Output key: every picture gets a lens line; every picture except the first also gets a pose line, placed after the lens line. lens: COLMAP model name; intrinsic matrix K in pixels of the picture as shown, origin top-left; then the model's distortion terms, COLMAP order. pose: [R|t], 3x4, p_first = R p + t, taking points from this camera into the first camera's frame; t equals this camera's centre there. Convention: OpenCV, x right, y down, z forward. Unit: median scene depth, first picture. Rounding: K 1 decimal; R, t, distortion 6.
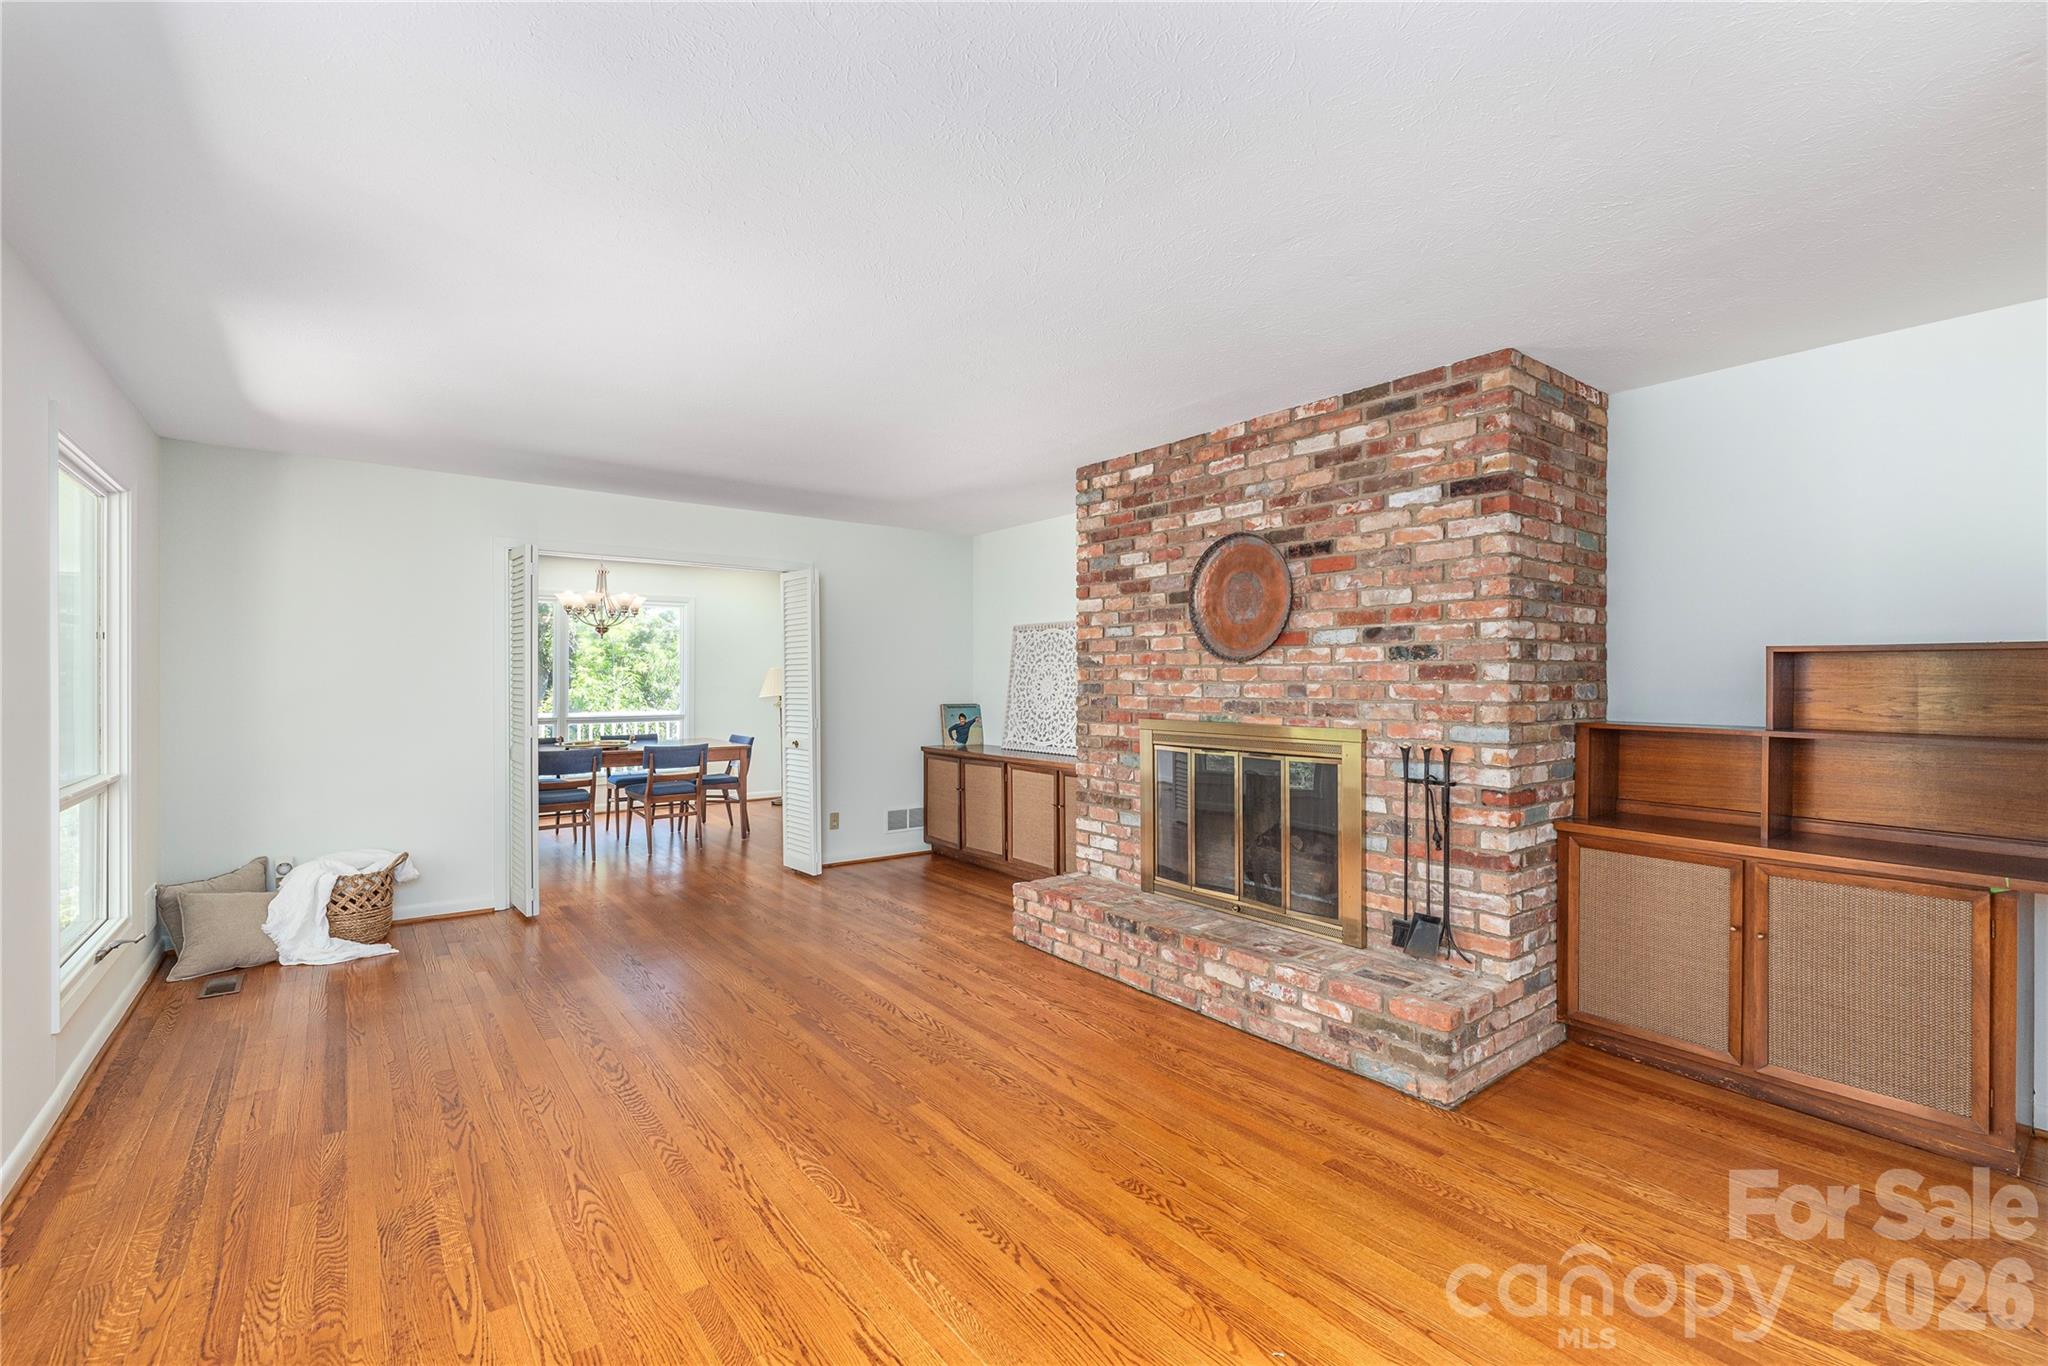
lens RADIAL K [[881.7, 0, 1024.0], [0, 881.7, 683.0], [0, 0, 1]] dist [0.000950, 0.000106]
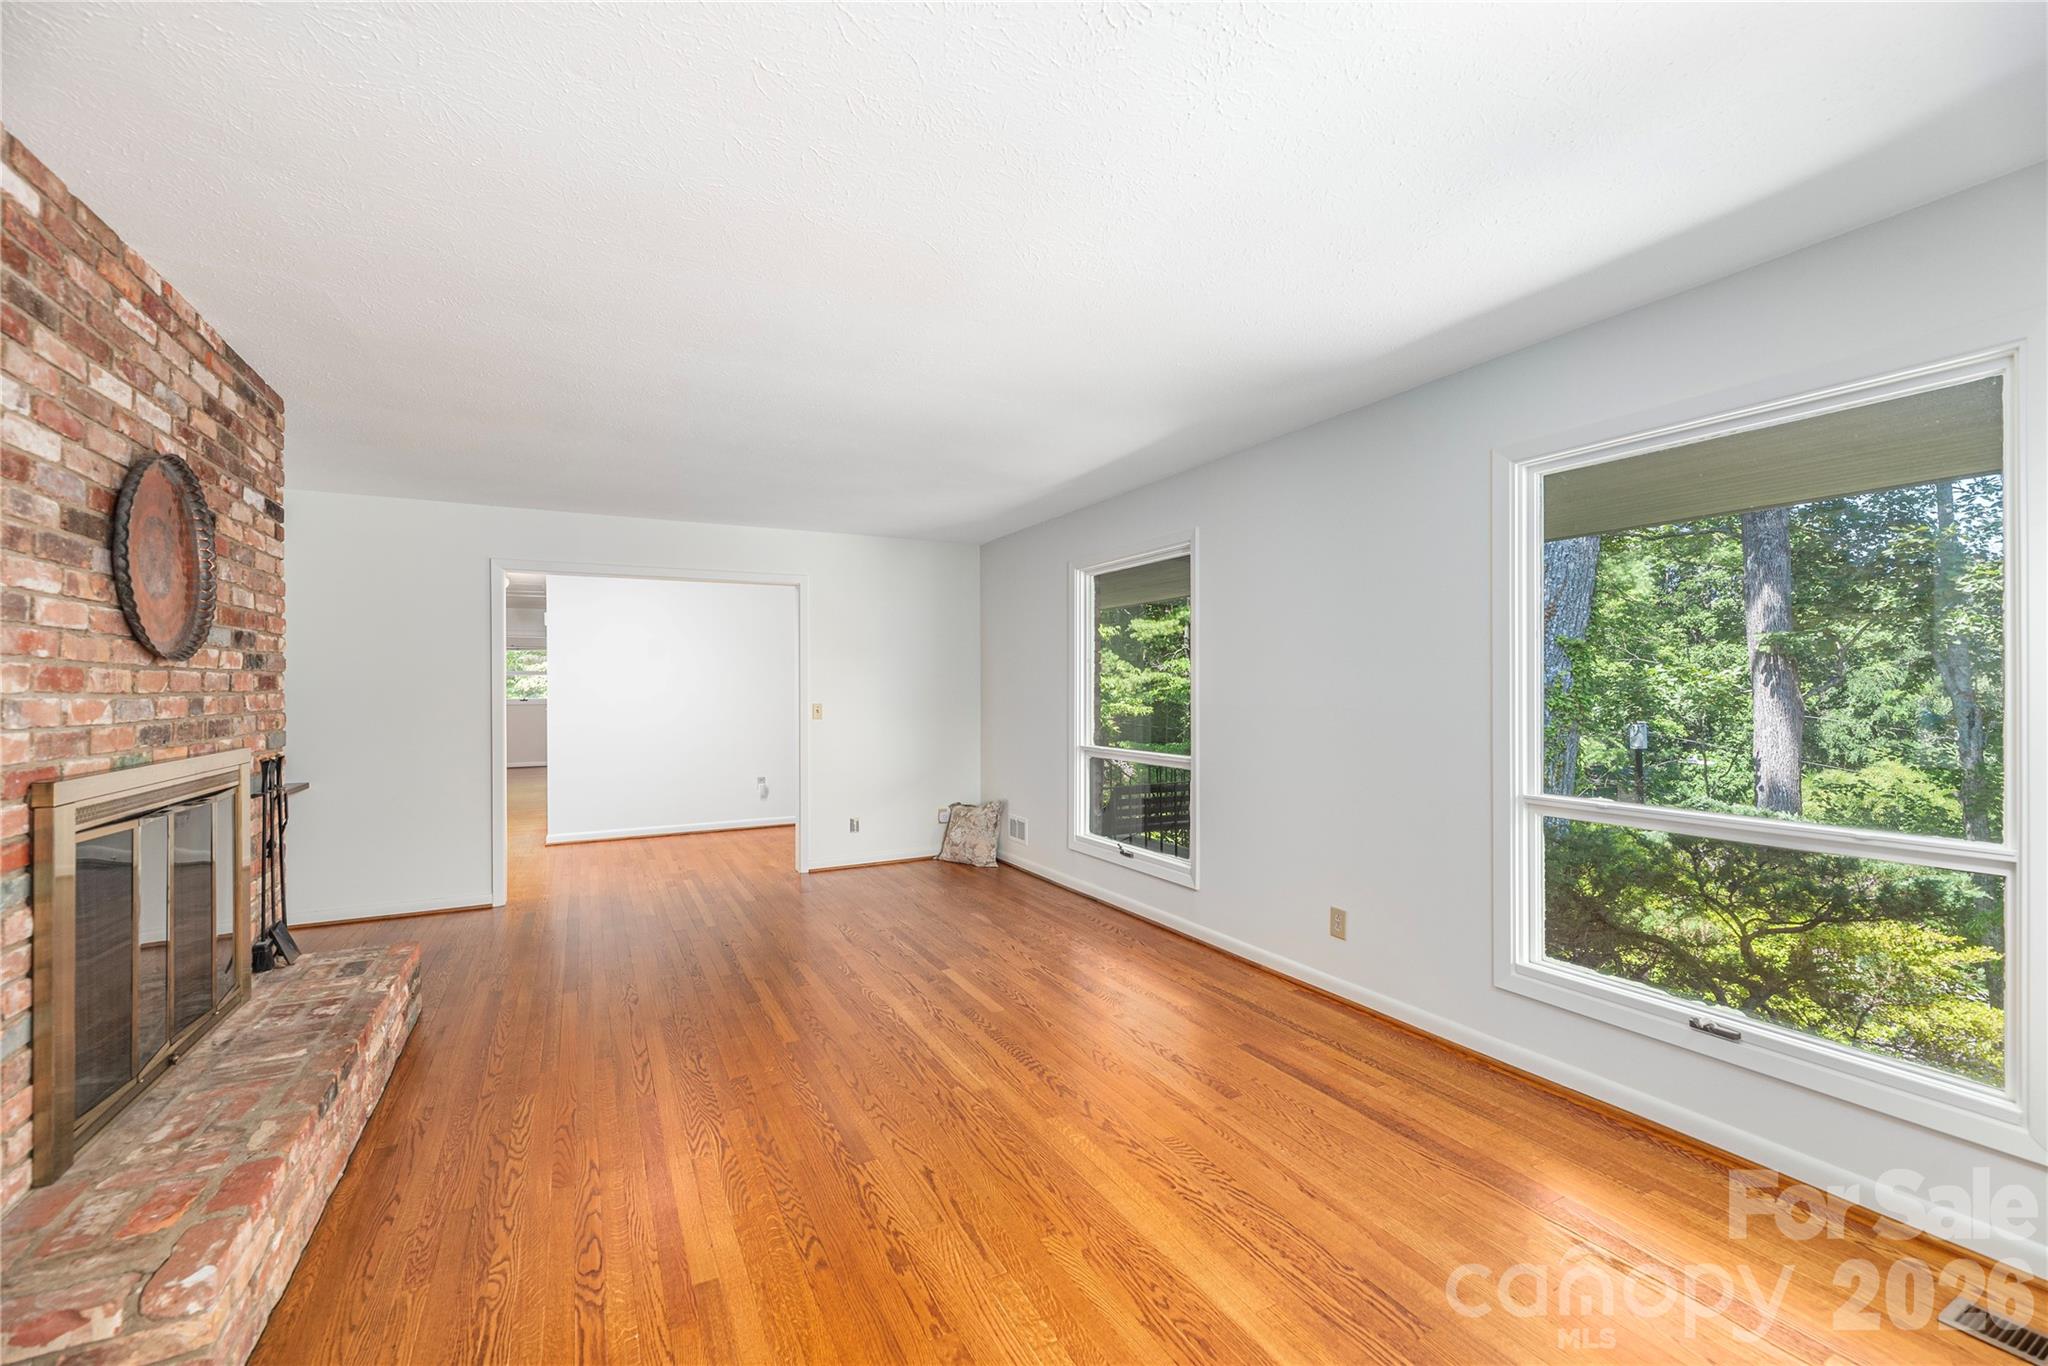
lens RADIAL K [[848.1, 0, 1012.7], [0, 848.1, 684.5], [0, 0, 1]] dist [0.001542, 0.000256]
pose [[-0.983428, 0.005660, 0.181211, -0.482847], [0.006354, 0.999975, 0.003251, -0.006752], [-0.181188, 0.004349, -0.983439, 1.590085]]
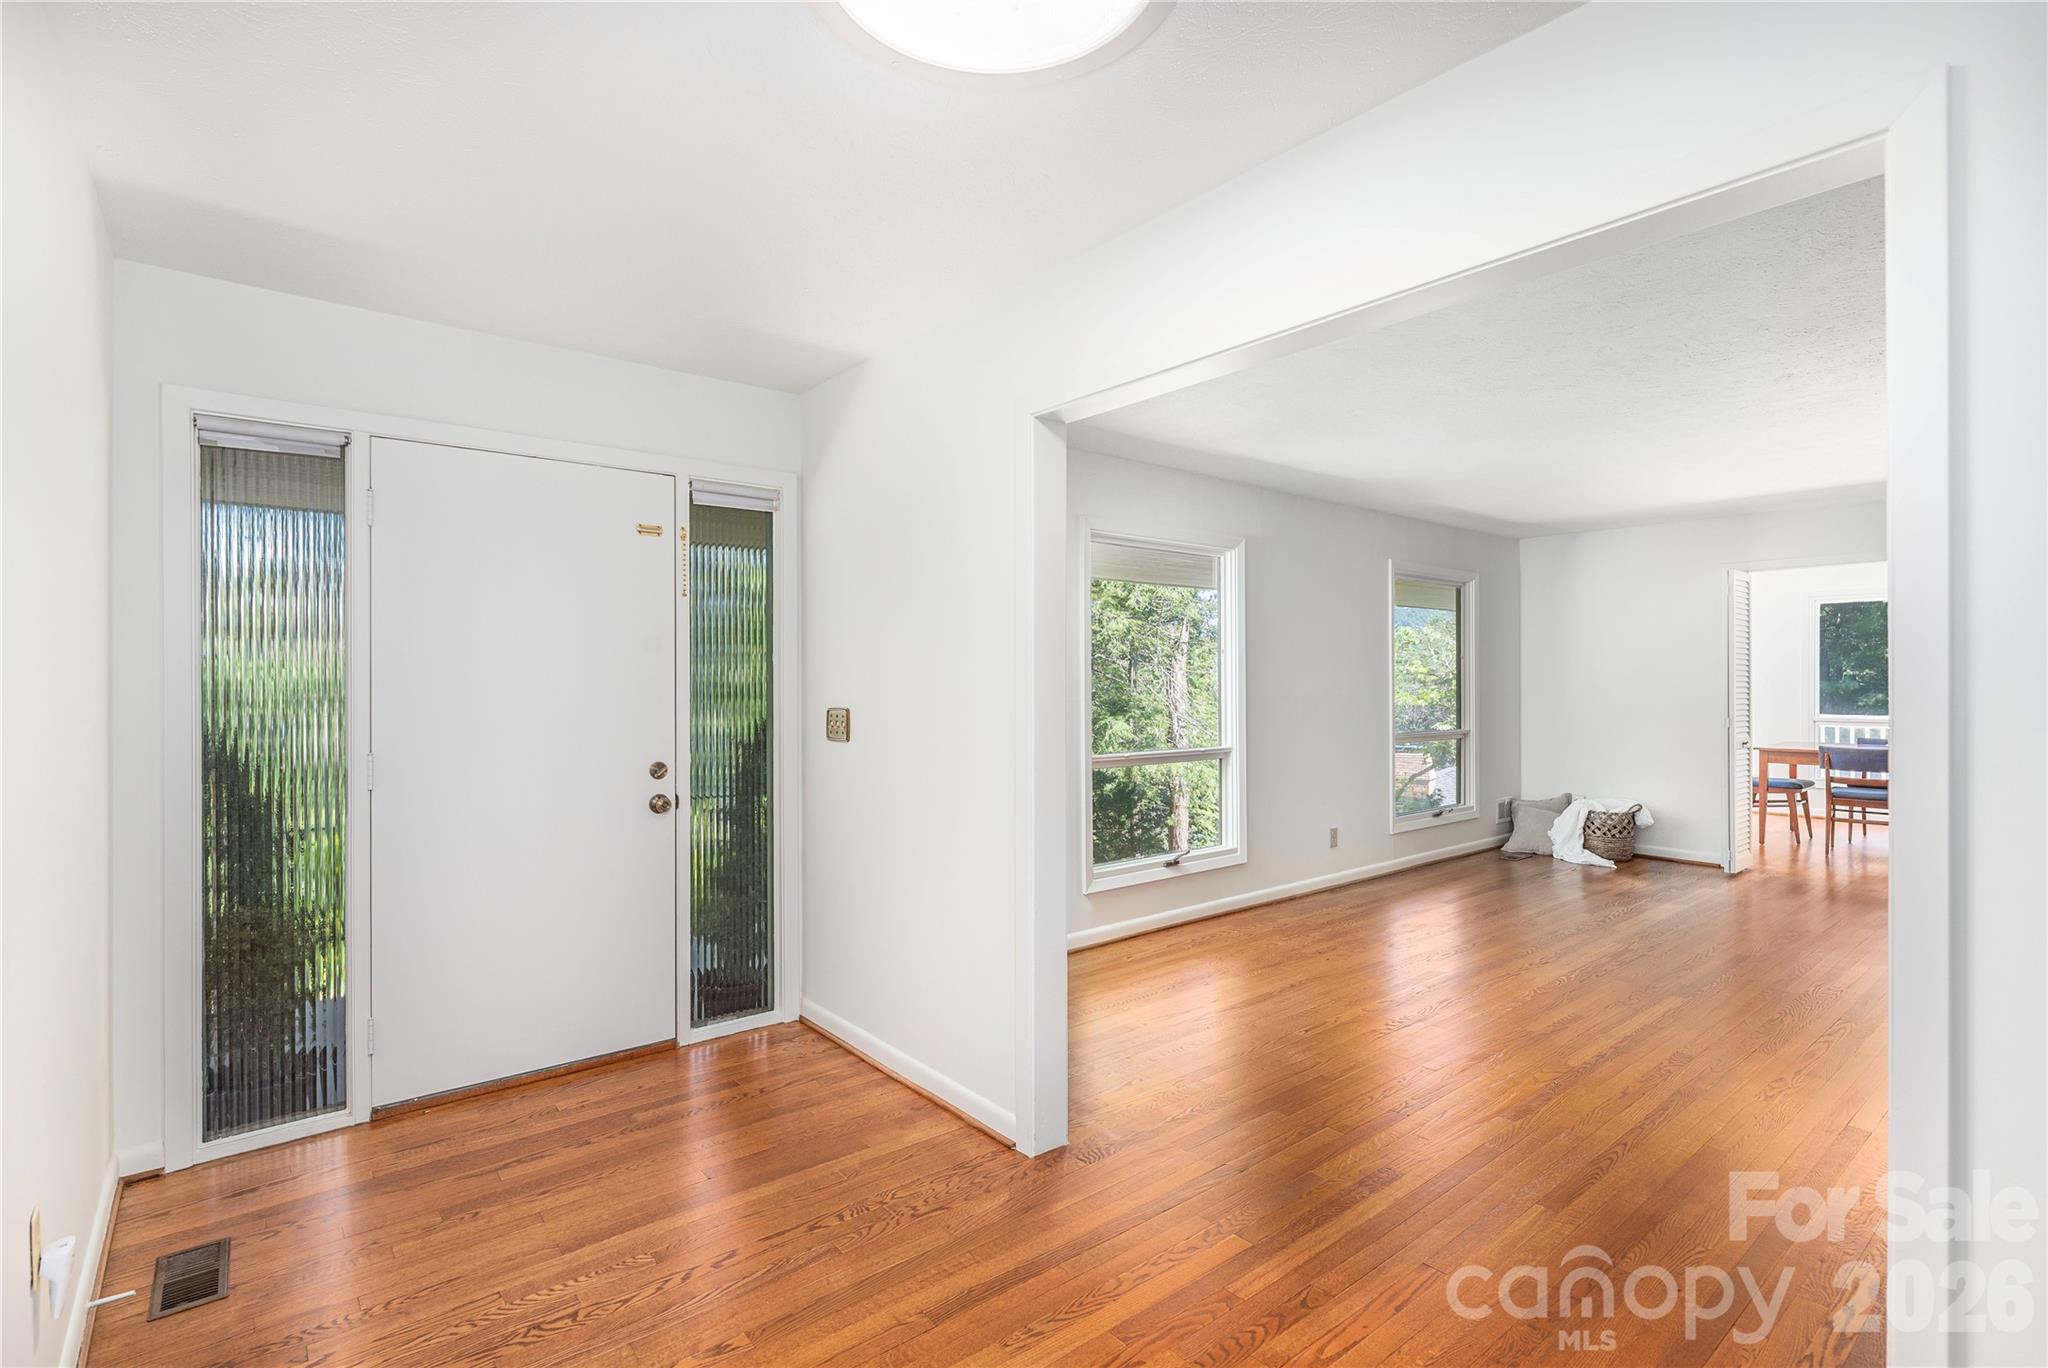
lens RADIAL K [[966.7, 0, 1024.0], [0, 966.7, 684.0], [0, 0, 1]] dist [-0.014444, 0.000287]
pose [[0.031648, 0.002115, -0.999497, 0.991751], [-0.005030, 0.999985, 0.001957, 0.004586], [0.999486, 0.004966, 0.031658, -0.032290]]
